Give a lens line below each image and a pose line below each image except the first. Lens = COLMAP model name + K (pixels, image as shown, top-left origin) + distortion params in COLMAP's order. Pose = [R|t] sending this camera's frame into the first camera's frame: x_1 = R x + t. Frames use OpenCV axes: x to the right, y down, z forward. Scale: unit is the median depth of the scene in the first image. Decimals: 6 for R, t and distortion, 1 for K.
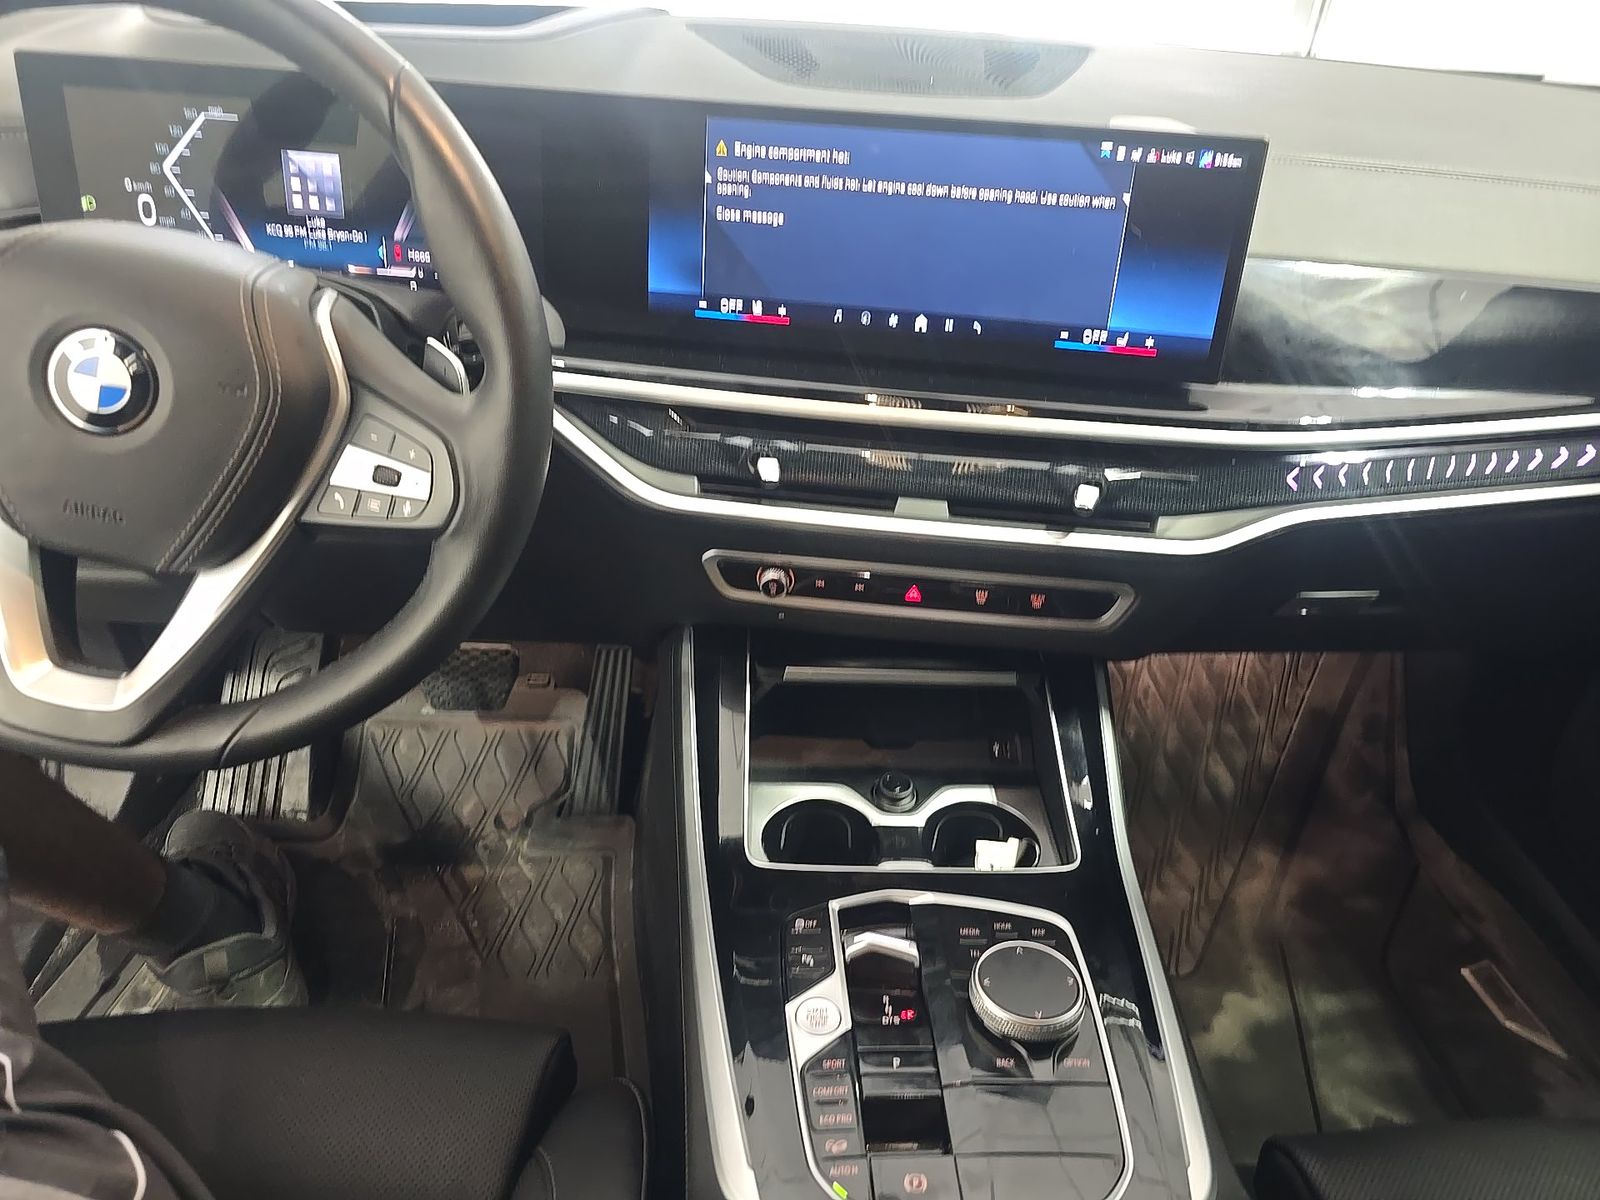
lens RADIAL K [[1050.7, 0, 781.7], [0, 1050.7, 612.6], [0, 0, 1]] dist [0.020715, -0.020237]
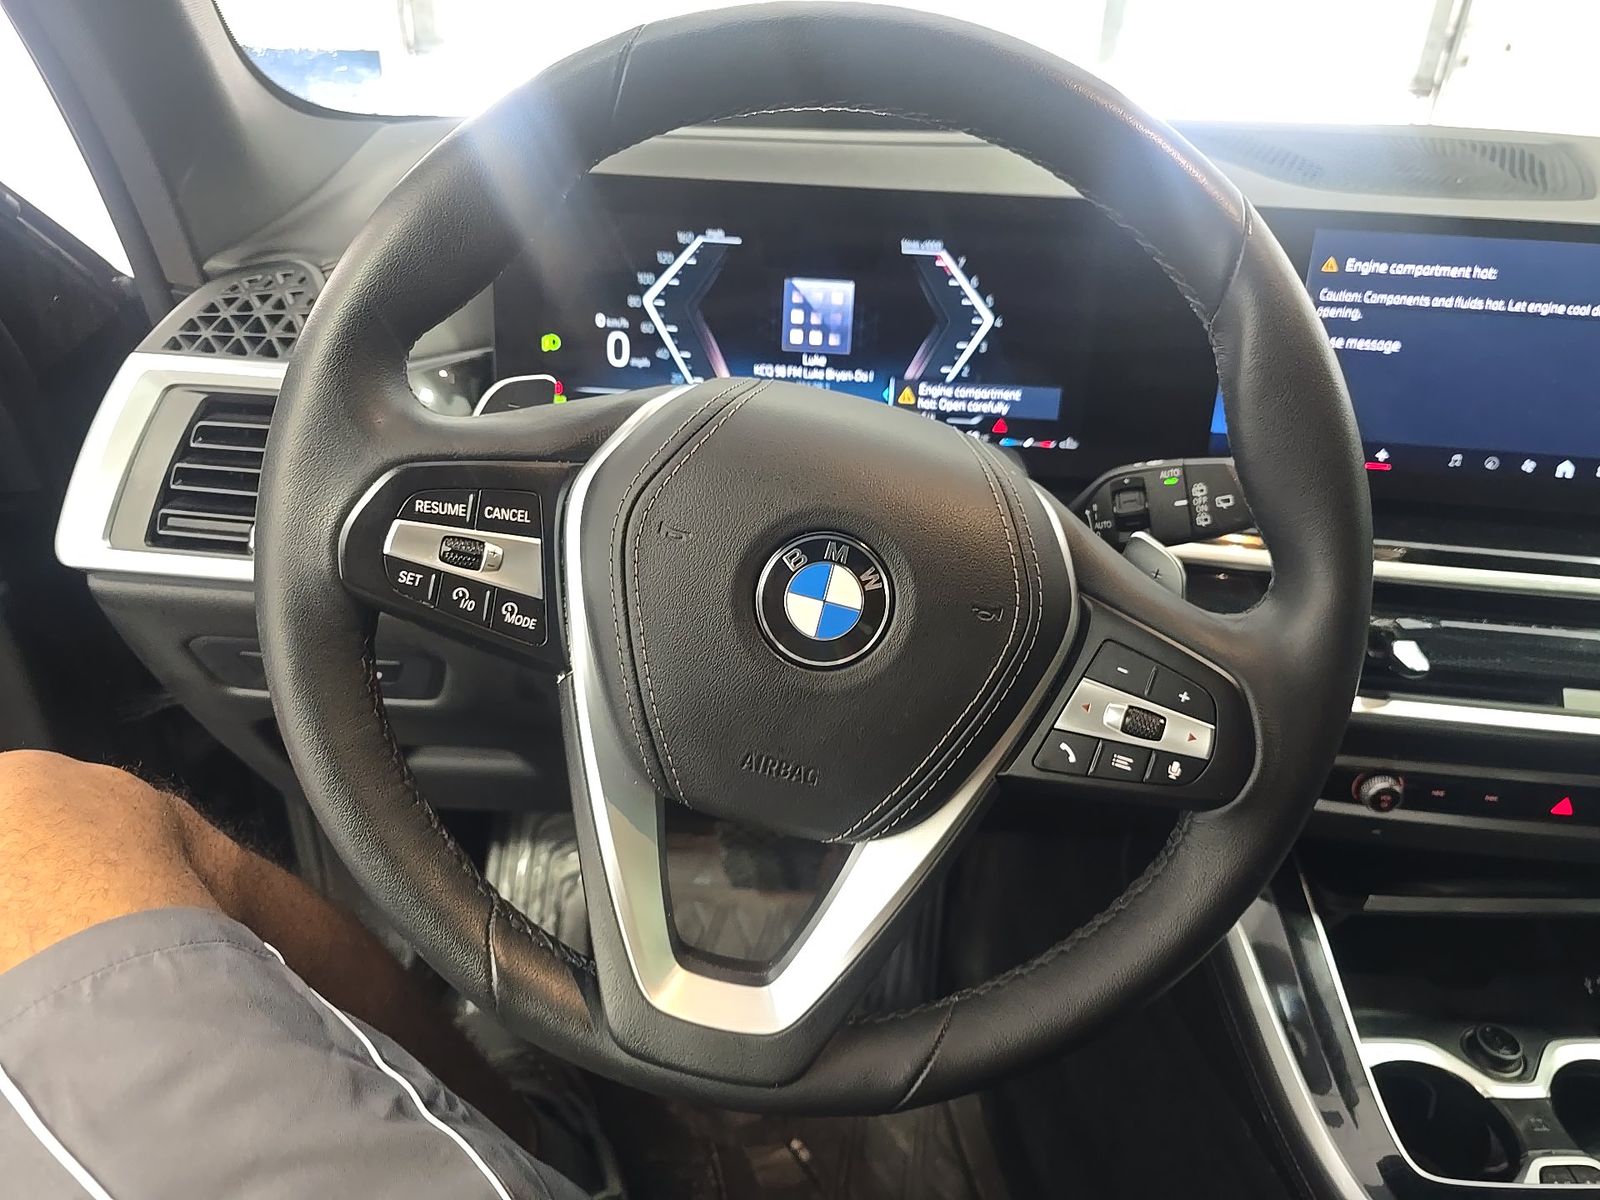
lens RADIAL K [[1050.7, 0, 815.7], [0, 1050.7, 610.8], [0, 0, 1]] dist [0.020715, -0.020237]
pose [[0.999617, -0.008376, -0.026361, -0.425907], [0.005965, 0.995901, -0.090248, -0.099061], [0.027009, 0.090056, 0.995570, 0.192565]]
